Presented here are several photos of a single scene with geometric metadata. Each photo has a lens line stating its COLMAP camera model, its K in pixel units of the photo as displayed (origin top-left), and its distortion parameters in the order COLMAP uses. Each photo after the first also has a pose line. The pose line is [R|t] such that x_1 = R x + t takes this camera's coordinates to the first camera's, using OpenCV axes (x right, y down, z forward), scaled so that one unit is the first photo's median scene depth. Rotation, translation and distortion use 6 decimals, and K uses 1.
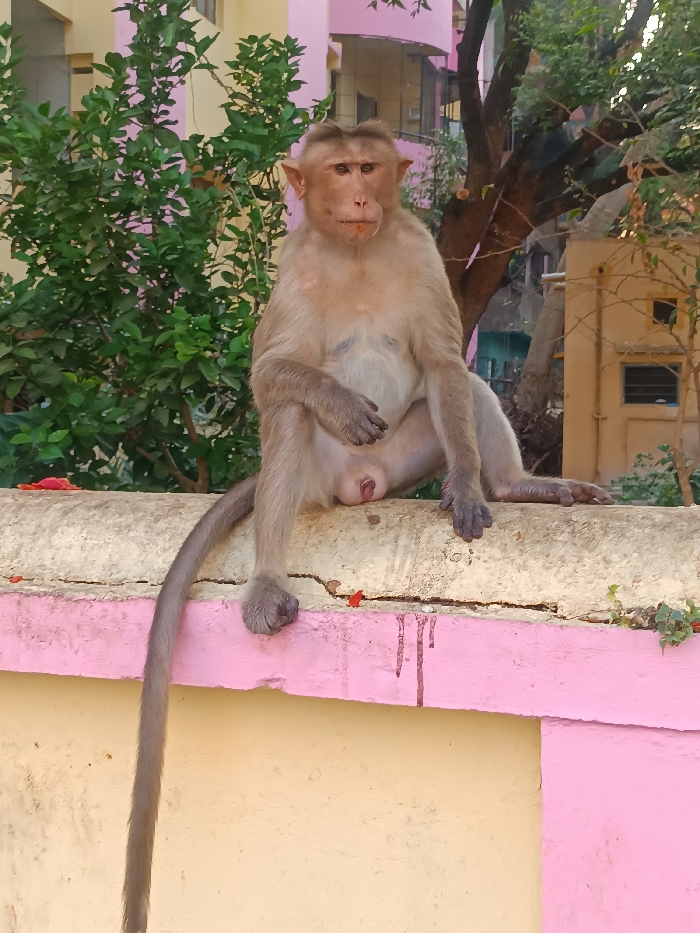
lens RADIAL K [[1394.5, 0, 350.0], [0, 1394.5, 466.5], [0, 0, 1]] dist [0.147403, -0.709936]
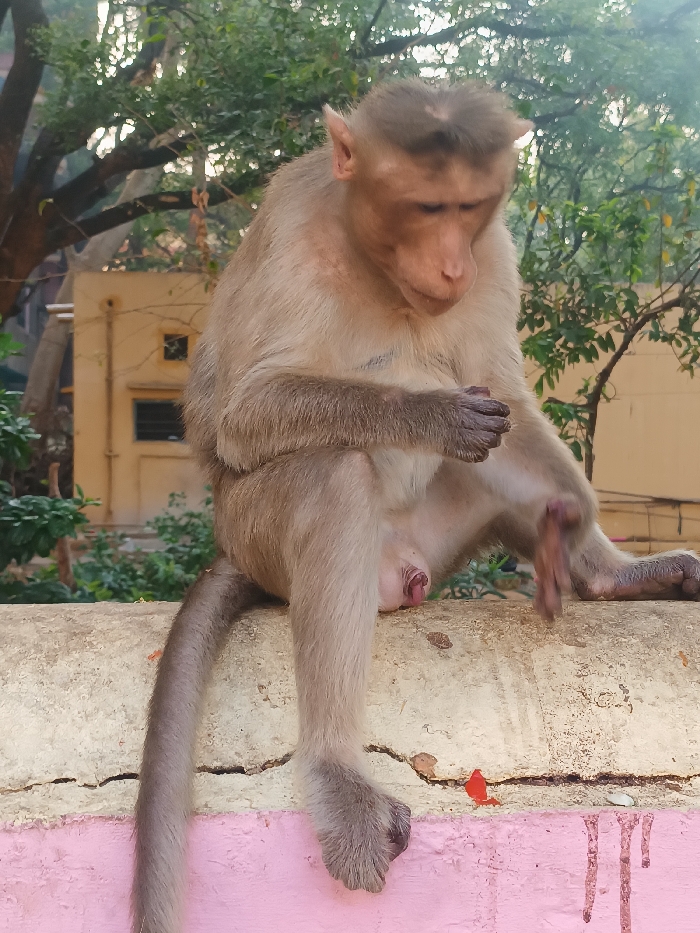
lens RADIAL K [[1364.0, 0, 350.0], [0, 1364.0, 466.5], [0, 0, 1]] dist [0.041365, -0.123470]
pose [[0.921613, -0.009335, 0.387998, -0.259957], [0.019034, 0.999595, -0.021160, -0.027598], [-0.387643, 0.026886, 0.921417, 0.476888]]
